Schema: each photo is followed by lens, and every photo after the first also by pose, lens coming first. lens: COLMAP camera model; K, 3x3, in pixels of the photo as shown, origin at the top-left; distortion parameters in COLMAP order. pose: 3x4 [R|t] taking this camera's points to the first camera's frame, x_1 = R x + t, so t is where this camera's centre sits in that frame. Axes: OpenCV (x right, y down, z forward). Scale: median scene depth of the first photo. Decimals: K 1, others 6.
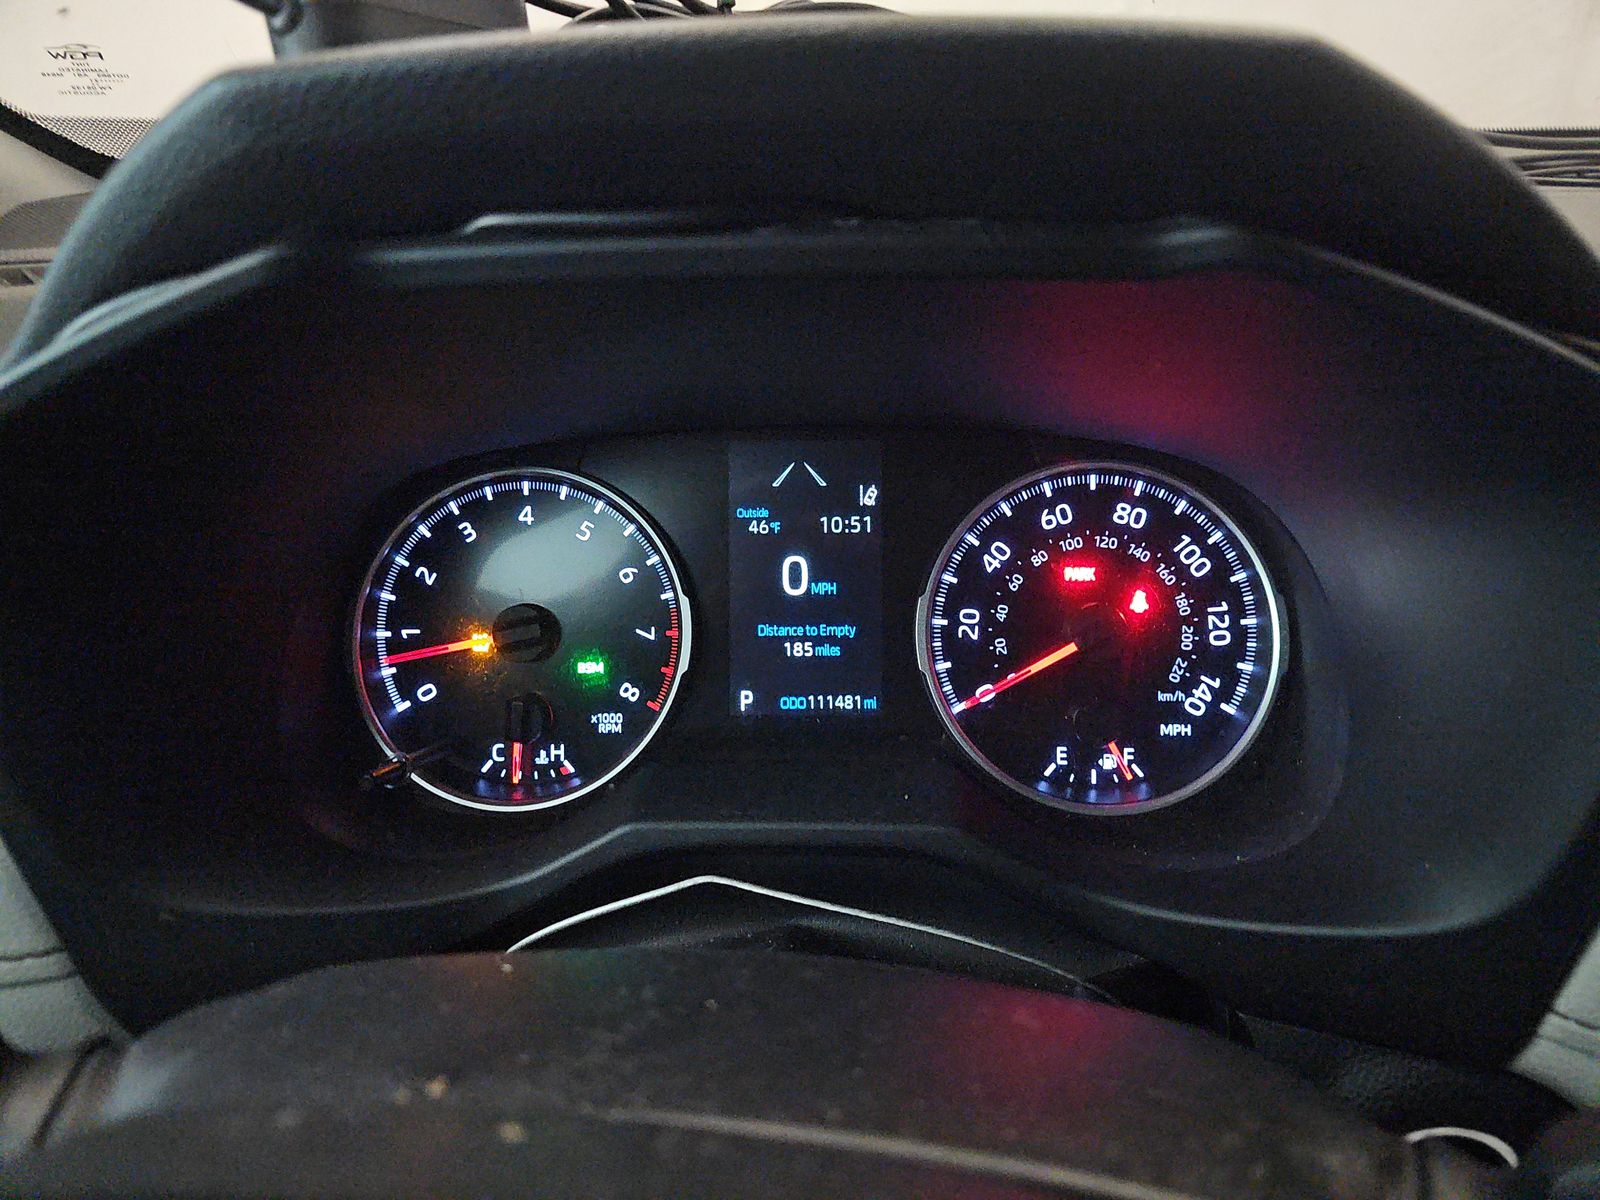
lens RADIAL K [[1062.5, 0, 798.8], [0, 1062.5, 583.7], [0, 0, 1]] dist [0.062539, -0.091888]
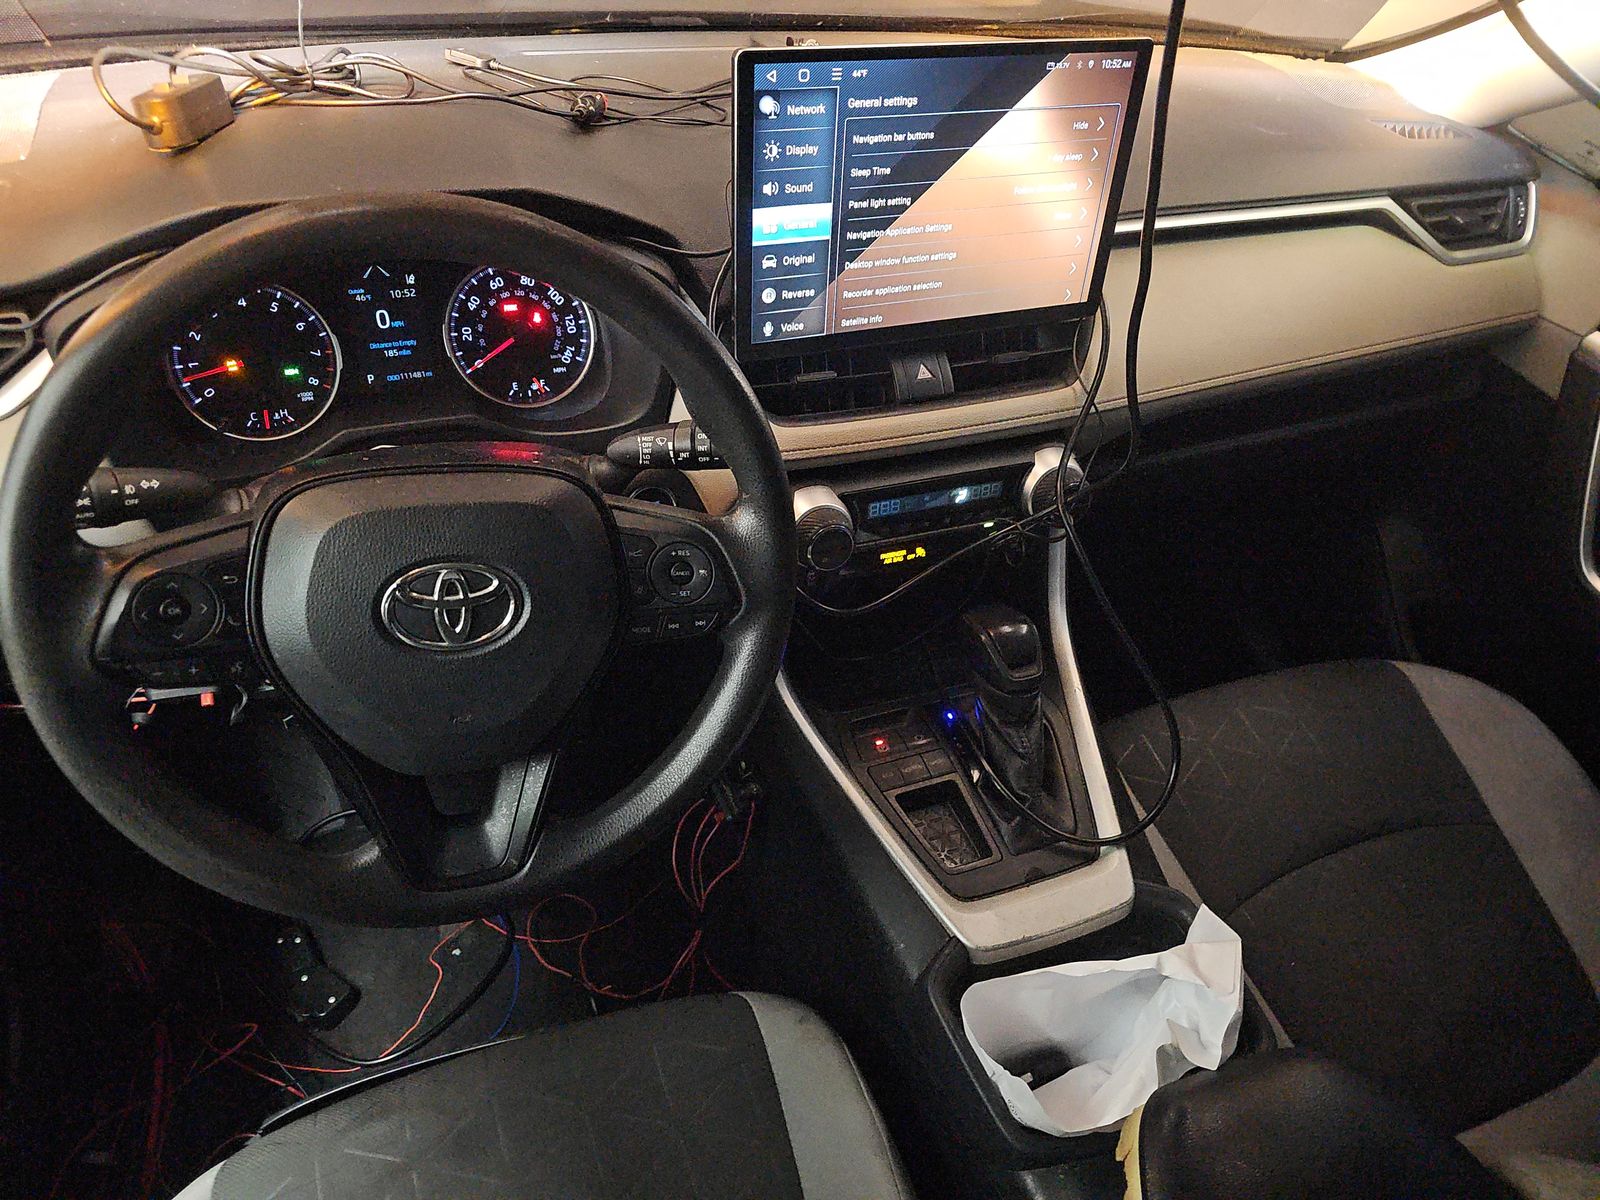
lens RADIAL K [[1056.4, 0, 792.1], [0, 1056.4, 597.7], [0, 0, 1]] dist [0.068261, -0.088591]
pose [[0.898694, -0.201678, 0.389454, -0.226053], [0.073877, 0.944922, 0.318849, -0.108435], [-0.432309, -0.257776, 0.864095, -1.480965]]
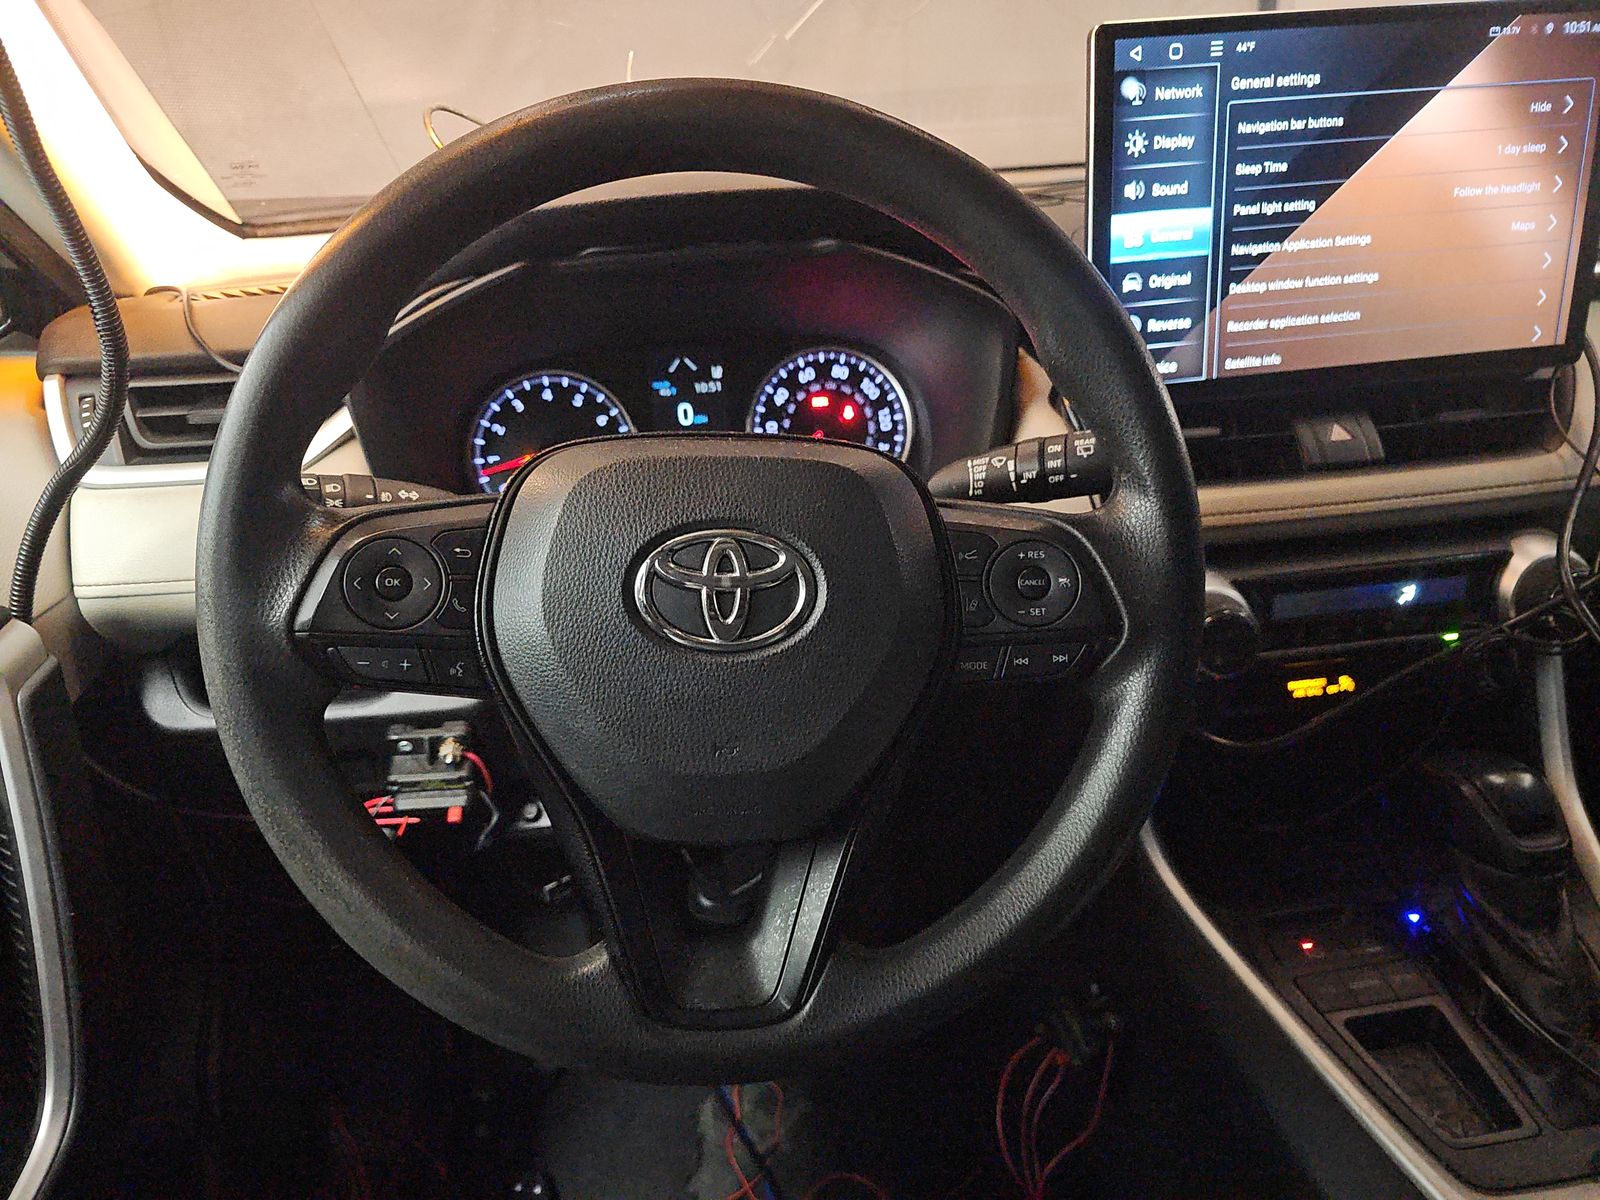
lens RADIAL K [[1082.2, 0, 795.2], [0, 1082.2, 602.3], [0, 0, 1]] dist [0.051607, -0.070925]
pose [[0.979104, -0.106647, 0.173152, -0.200480], [0.104793, 0.994296, 0.019841, 0.338593], [-0.174280, -0.001281, 0.984695, -1.109836]]
